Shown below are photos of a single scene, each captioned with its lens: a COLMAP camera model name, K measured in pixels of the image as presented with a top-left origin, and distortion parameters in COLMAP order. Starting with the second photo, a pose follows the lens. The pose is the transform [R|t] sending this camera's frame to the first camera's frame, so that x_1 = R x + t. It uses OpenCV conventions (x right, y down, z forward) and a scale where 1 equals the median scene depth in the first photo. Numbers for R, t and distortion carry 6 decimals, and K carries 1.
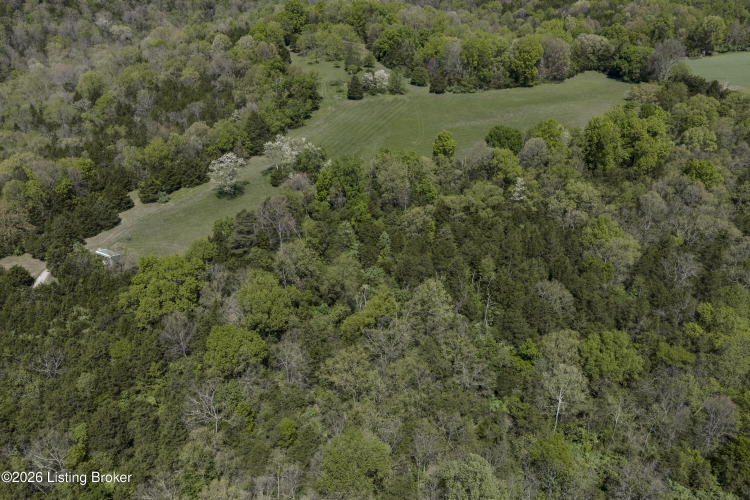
lens RADIAL K [[614.4, 0, 377.1], [0, 614.4, 247.5], [0, 0, 1]] dist [0.024297, -0.038245]
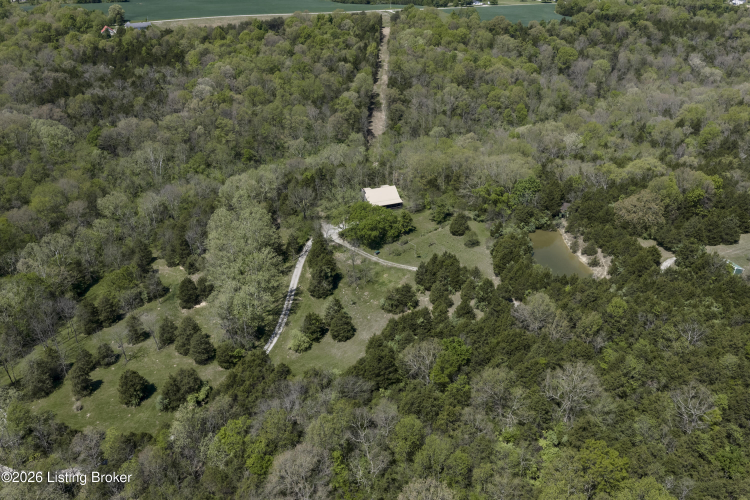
lens RADIAL K [[614.4, 0, 376.3], [0, 614.4, 251.0], [0, 0, 1]] dist [0.024297, -0.038245]
pose [[0.718429, 0.337908, -0.608011, -0.099124], [-0.373697, 0.924724, 0.072362, 0.058995], [0.586694, 0.175225, 0.790624, -0.088908]]
